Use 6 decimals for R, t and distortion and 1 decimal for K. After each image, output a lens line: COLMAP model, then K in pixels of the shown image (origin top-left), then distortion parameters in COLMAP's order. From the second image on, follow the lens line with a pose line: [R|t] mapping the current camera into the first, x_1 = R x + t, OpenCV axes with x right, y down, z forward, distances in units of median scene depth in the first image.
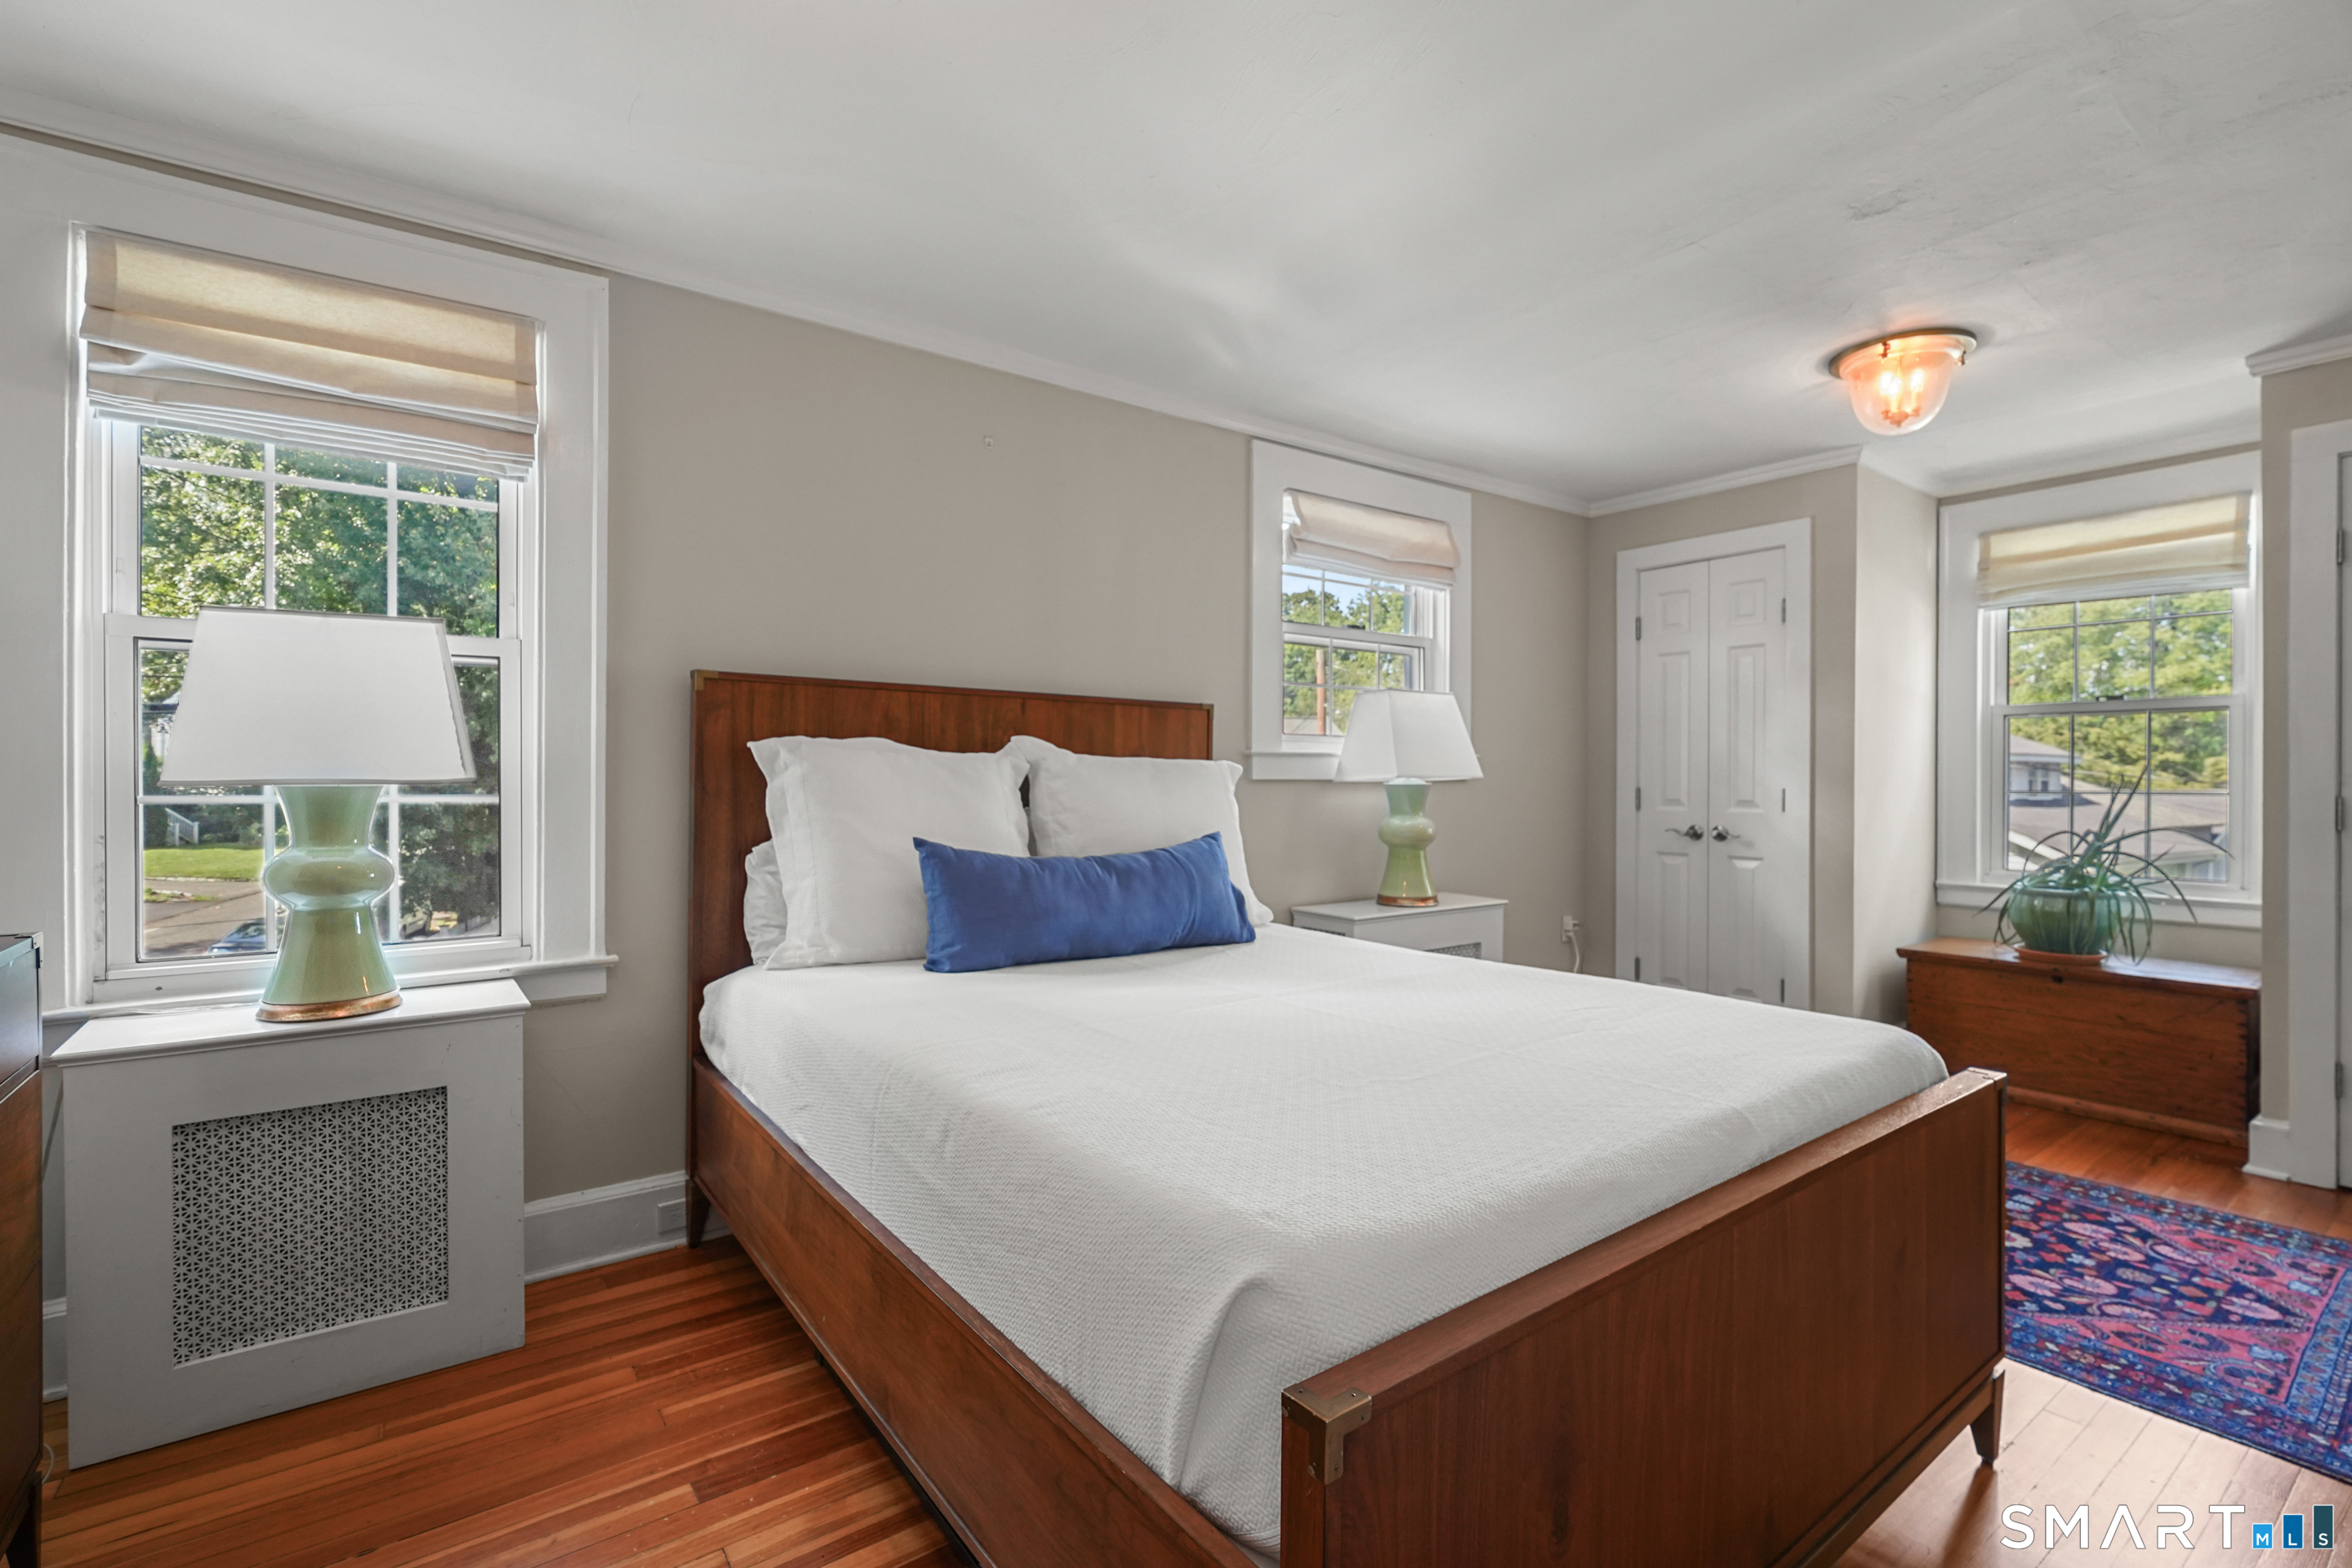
lens RADIAL K [[1058.2, 0, 1163.2], [0, 1058.2, 797.1], [0, 0, 1]] dist [-0.001547, 0.004139]
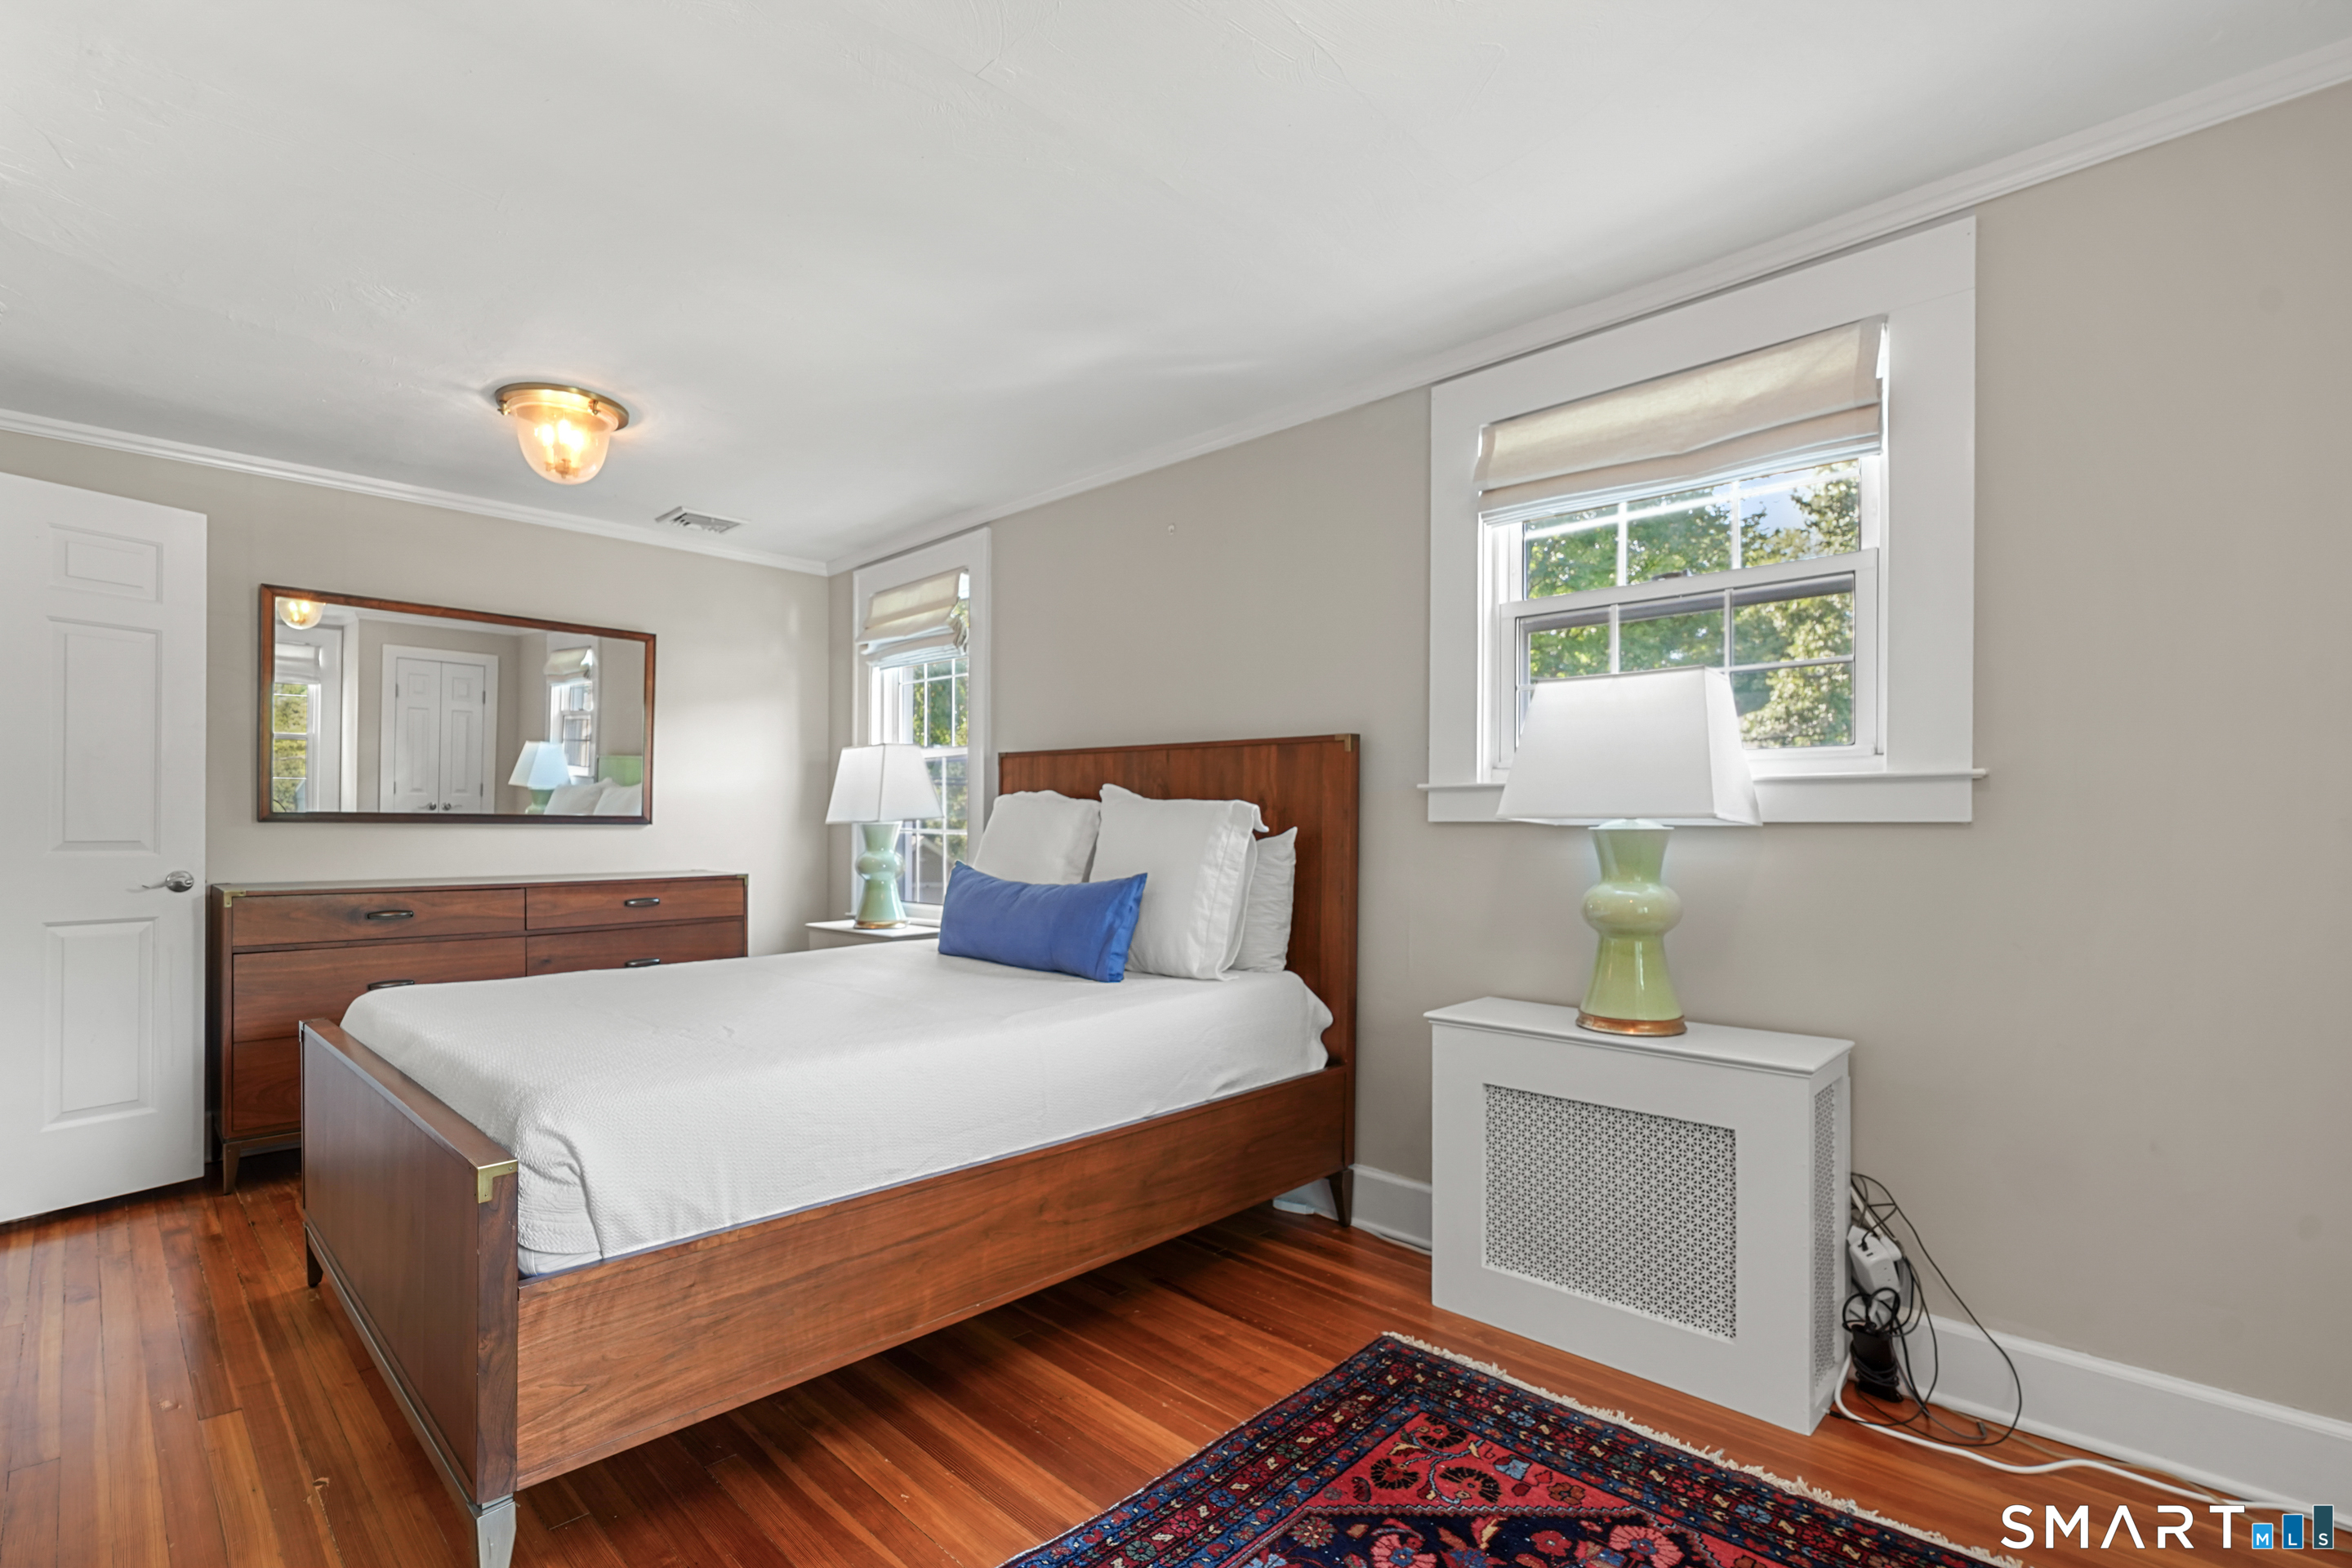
lens RADIAL K [[1090.5, 0, 1161.0], [0, 1090.5, 825.0], [0, 0, 1]] dist [0.000634, 0.000454]
pose [[0.156404, -0.006765, -0.987670, 0.885694], [-0.031959, 0.999418, -0.011906, 0.000331], [0.987176, 0.033427, 0.156097, 0.722307]]
